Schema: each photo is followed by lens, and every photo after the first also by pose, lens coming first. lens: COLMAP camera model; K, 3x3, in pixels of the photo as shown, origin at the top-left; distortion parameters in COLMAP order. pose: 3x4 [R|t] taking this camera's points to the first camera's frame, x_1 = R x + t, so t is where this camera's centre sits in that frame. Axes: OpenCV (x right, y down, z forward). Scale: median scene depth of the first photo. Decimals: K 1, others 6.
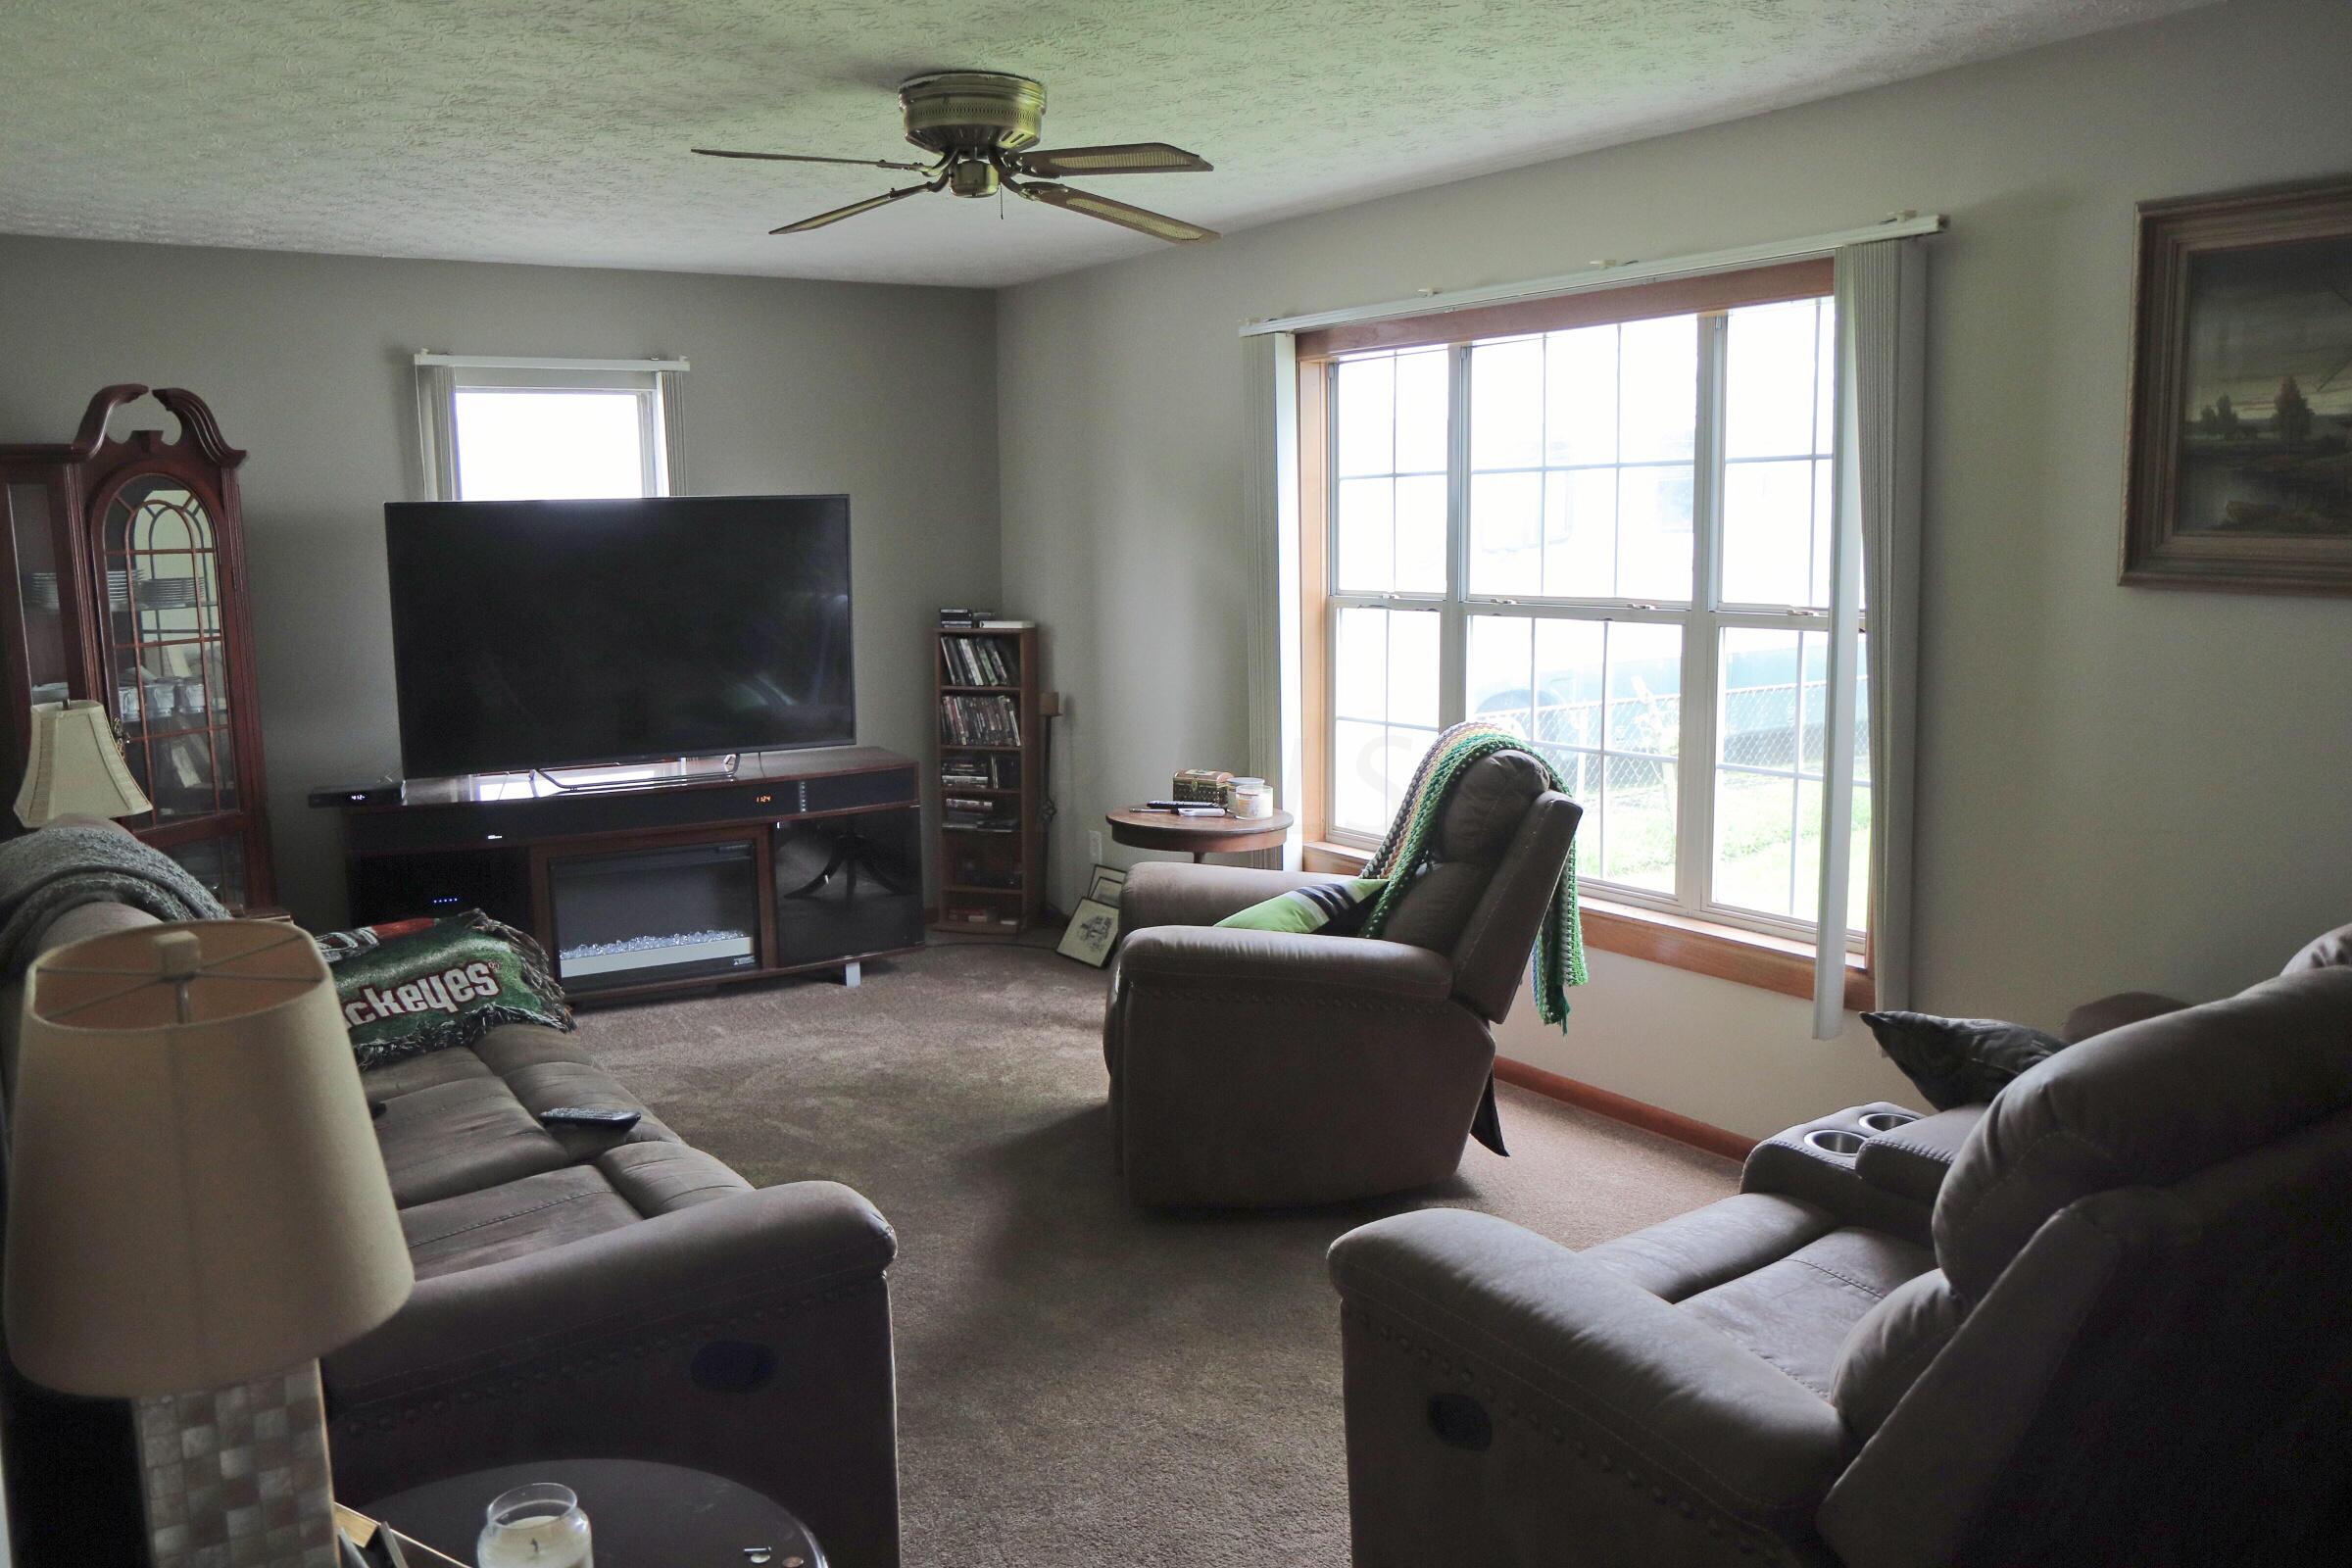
lens RADIAL K [[1830.5, 0, 1171.2], [0, 1830.5, 826.9], [0, 0, 1]] dist [-0.147013, 0.161287]
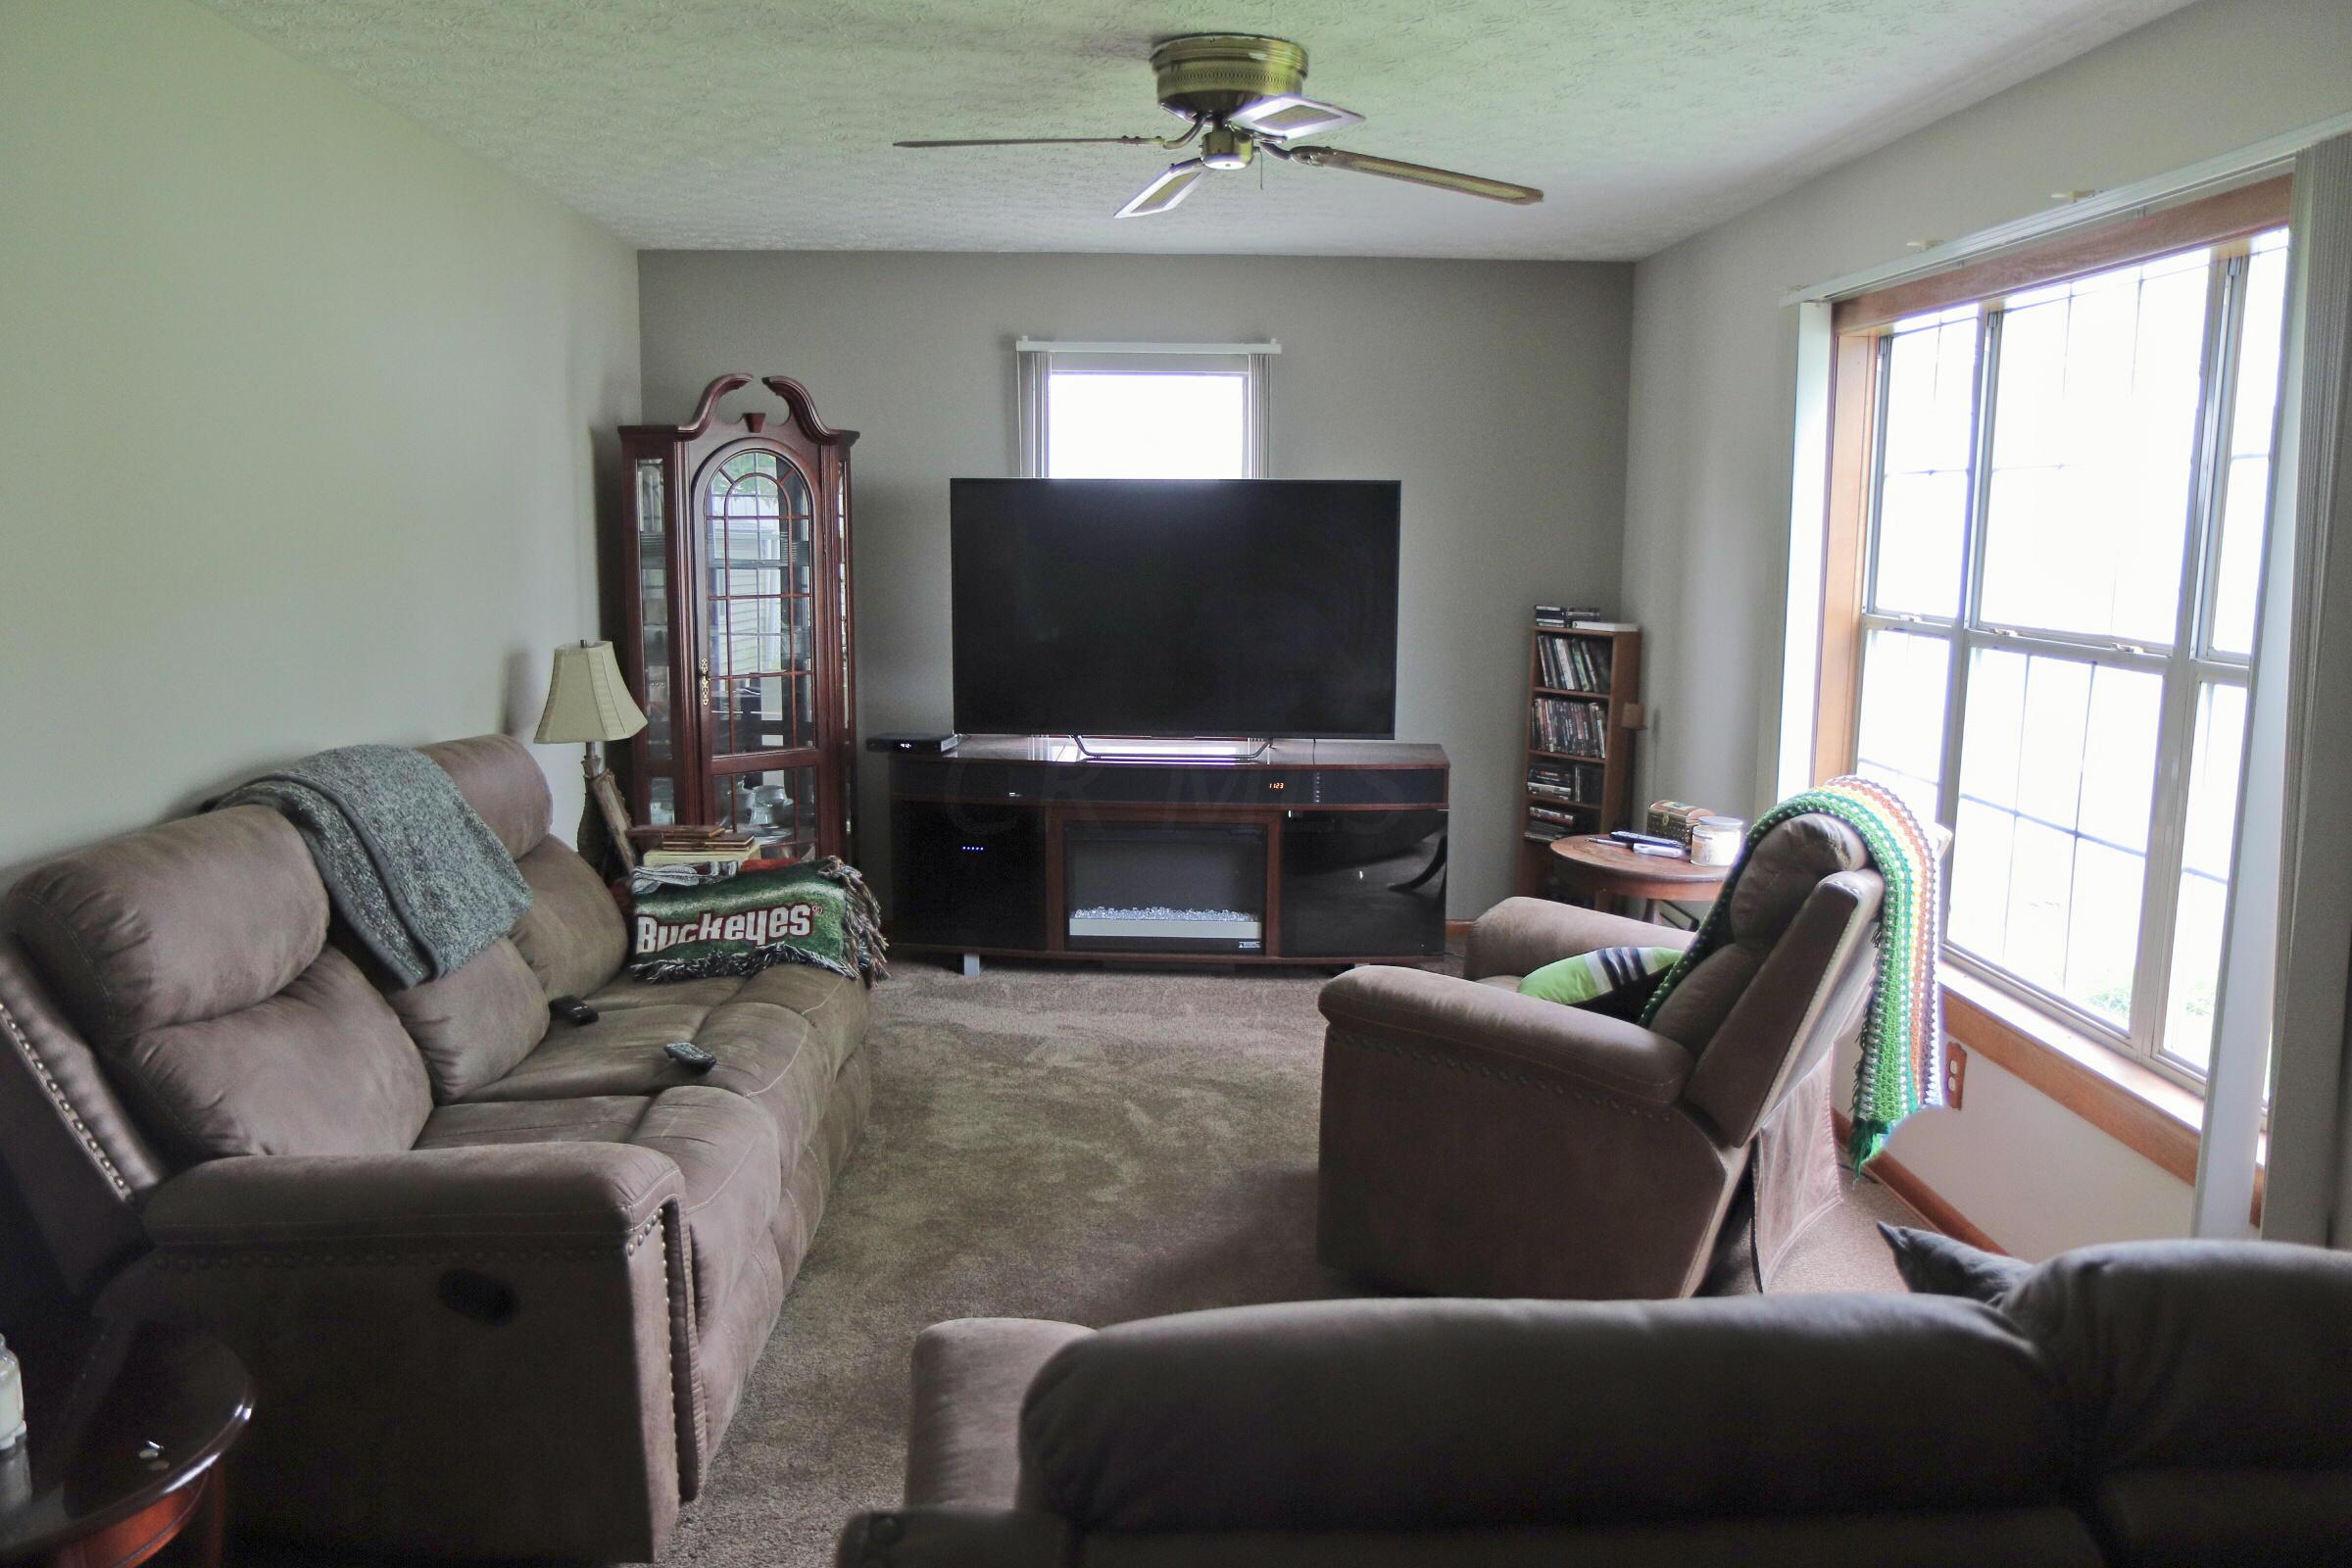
lens RADIAL K [[1830.5, 0, 1171.2], [0, 1830.5, 826.9], [0, 0, 1]] dist [-0.147013, 0.161287]
pose [[0.840547, 0.113116, -0.529797, 0.266860], [-0.108267, 0.993304, 0.040308, -0.027827], [0.530809, 0.023479, 0.847166, 0.129504]]
